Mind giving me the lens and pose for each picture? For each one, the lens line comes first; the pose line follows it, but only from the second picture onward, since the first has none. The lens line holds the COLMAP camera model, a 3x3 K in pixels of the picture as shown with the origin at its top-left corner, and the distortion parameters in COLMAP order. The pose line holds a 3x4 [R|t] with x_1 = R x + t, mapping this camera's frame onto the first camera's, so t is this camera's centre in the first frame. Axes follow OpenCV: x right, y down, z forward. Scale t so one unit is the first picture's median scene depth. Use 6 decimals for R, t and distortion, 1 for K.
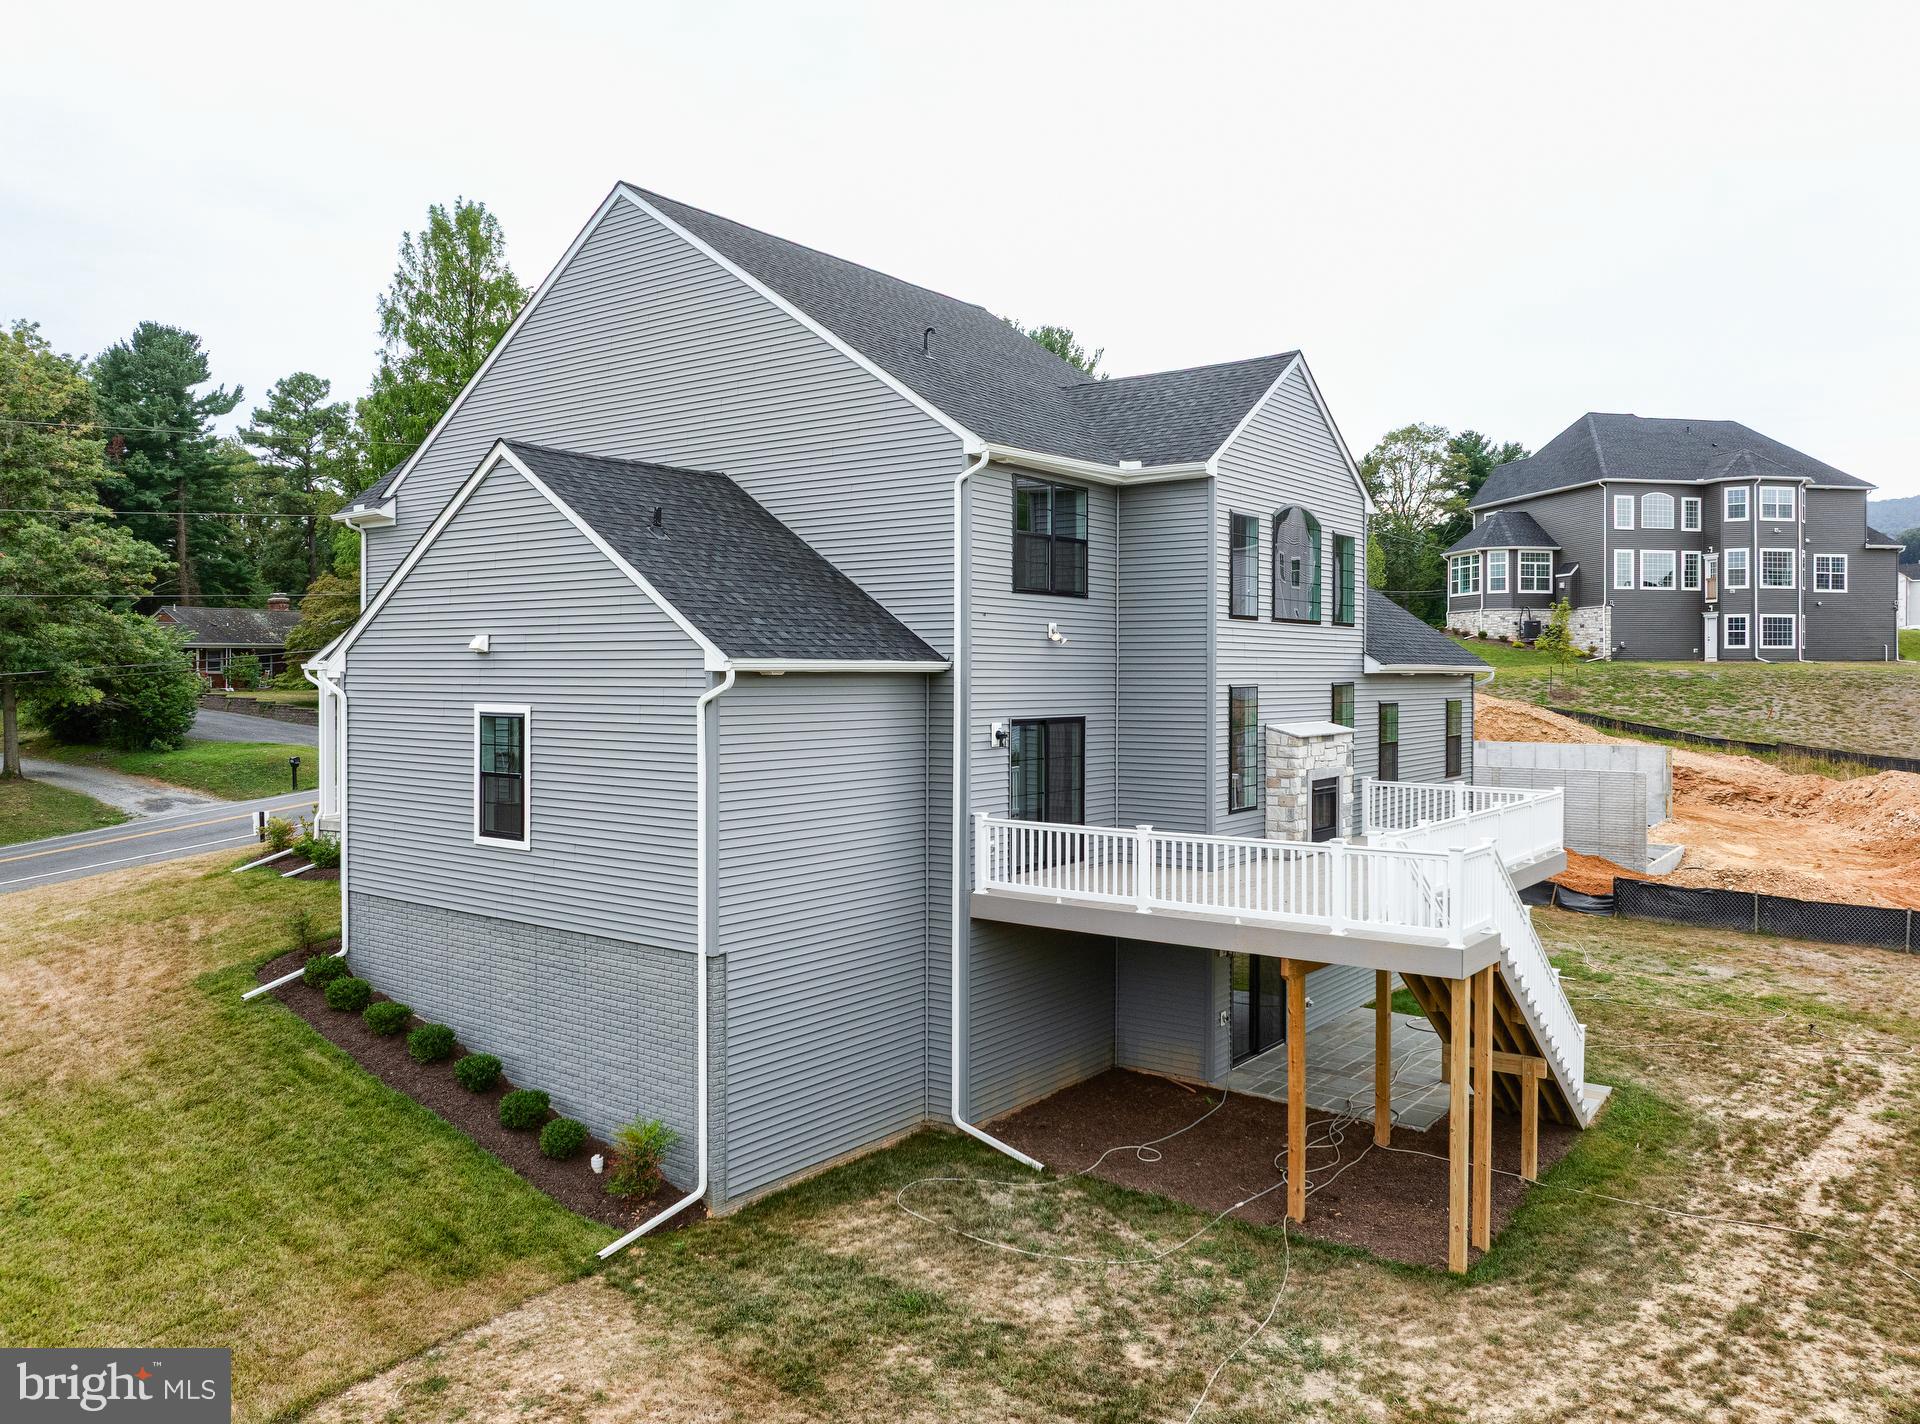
lens RADIAL K [[1403.8, 0, 963.5], [0, 1403.8, 706.3], [0, 0, 1]] dist [-0.007877, 0.003580]
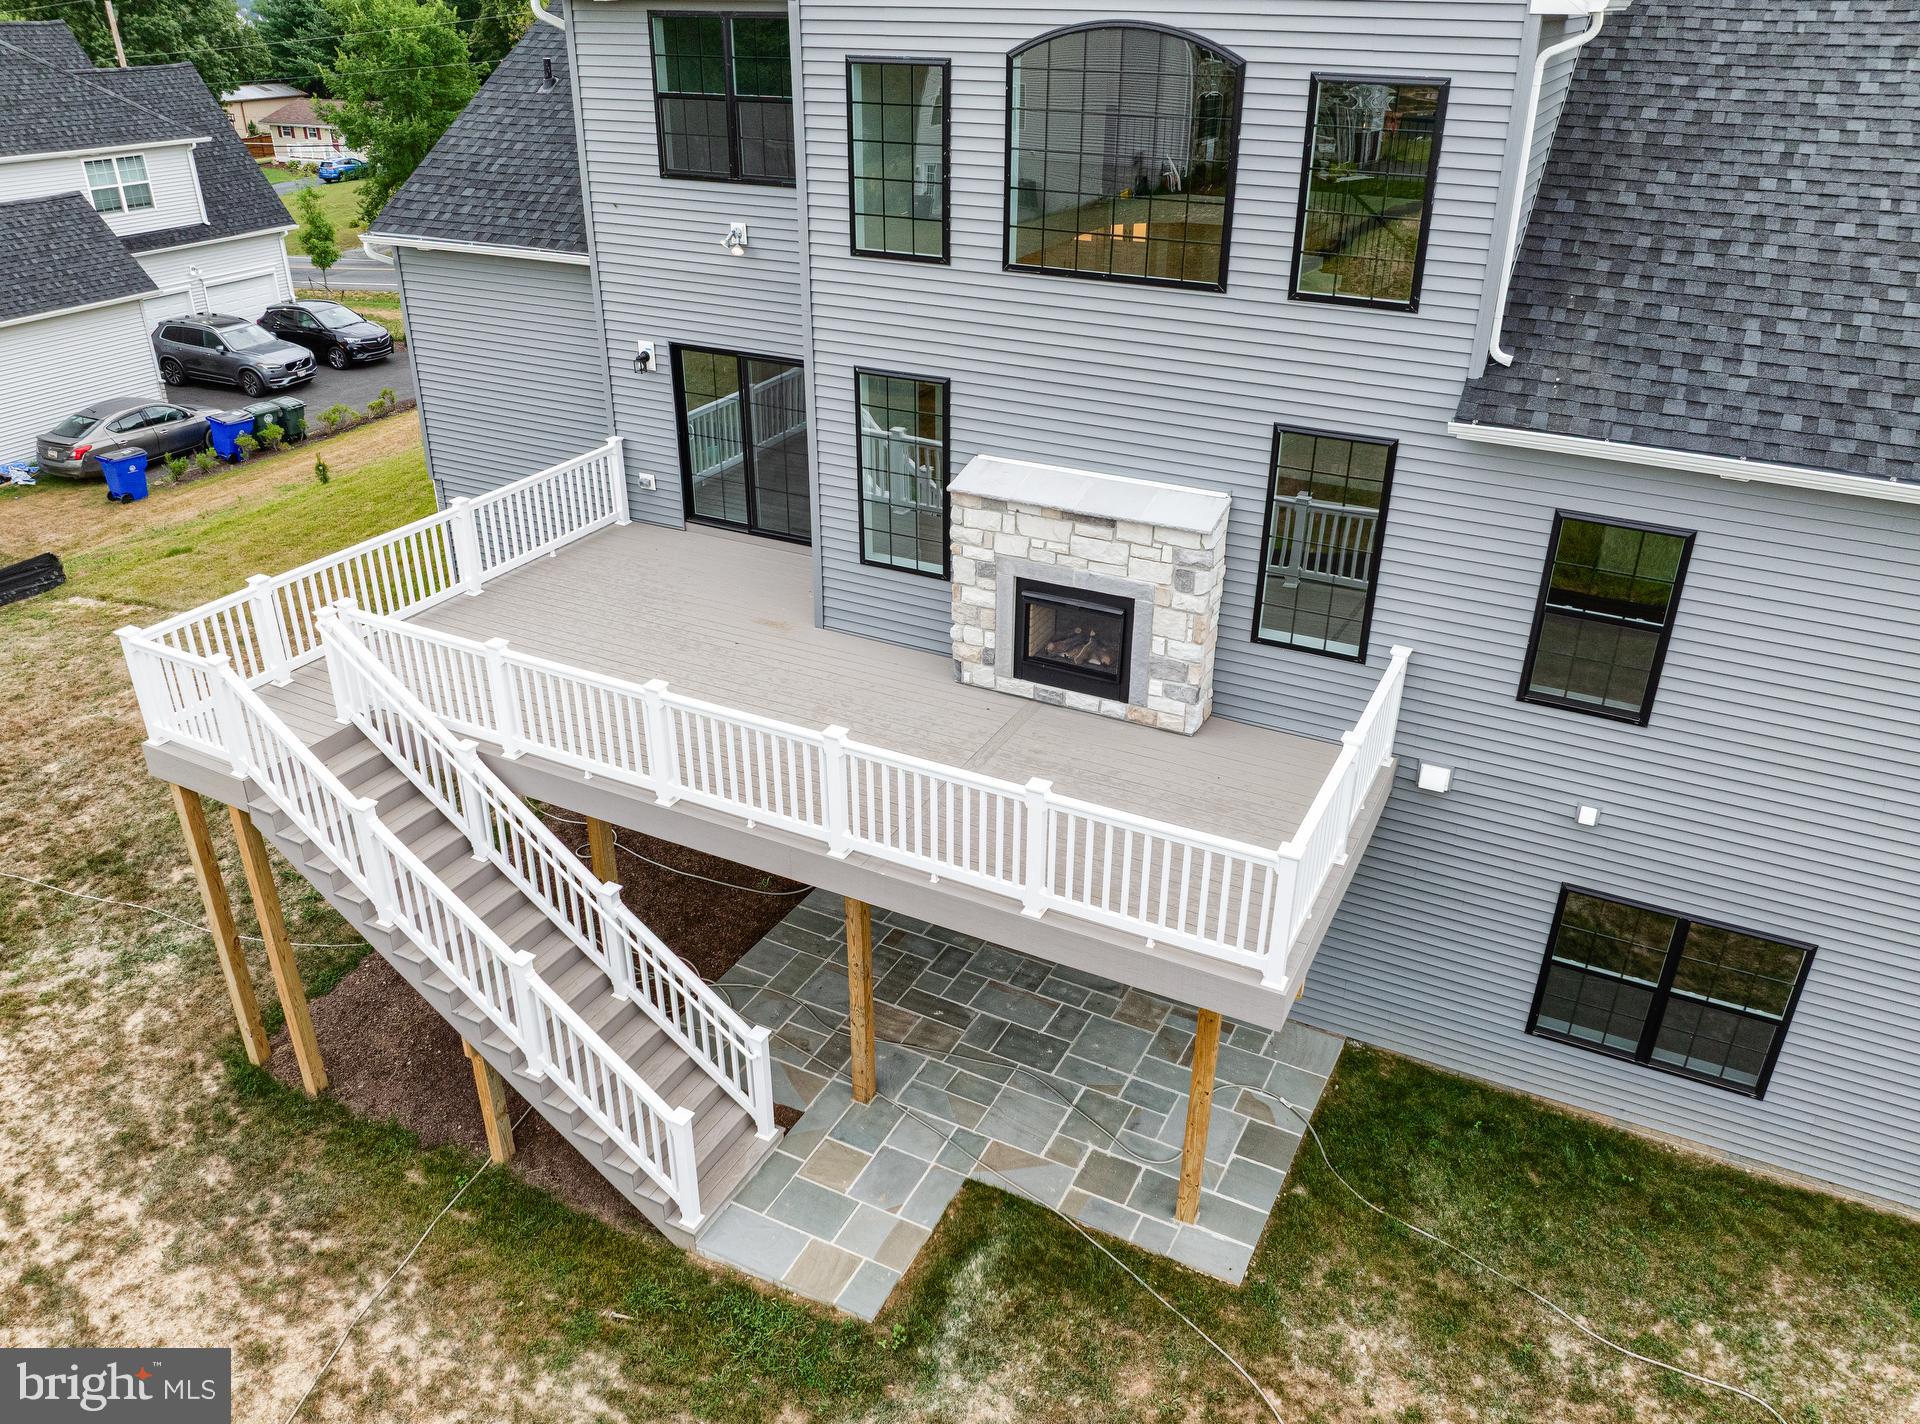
lens RADIAL K [[1403.8, 0, 964.8], [0, 1403.8, 704.4], [0, 0, 1]] dist [-0.007877, 0.003580]
pose [[0.164769, 0.451673, -0.876837, 0.874854], [-0.034642, 0.891089, 0.452505, -0.178298], [0.985724, -0.044184, 0.162470, 1.024955]]
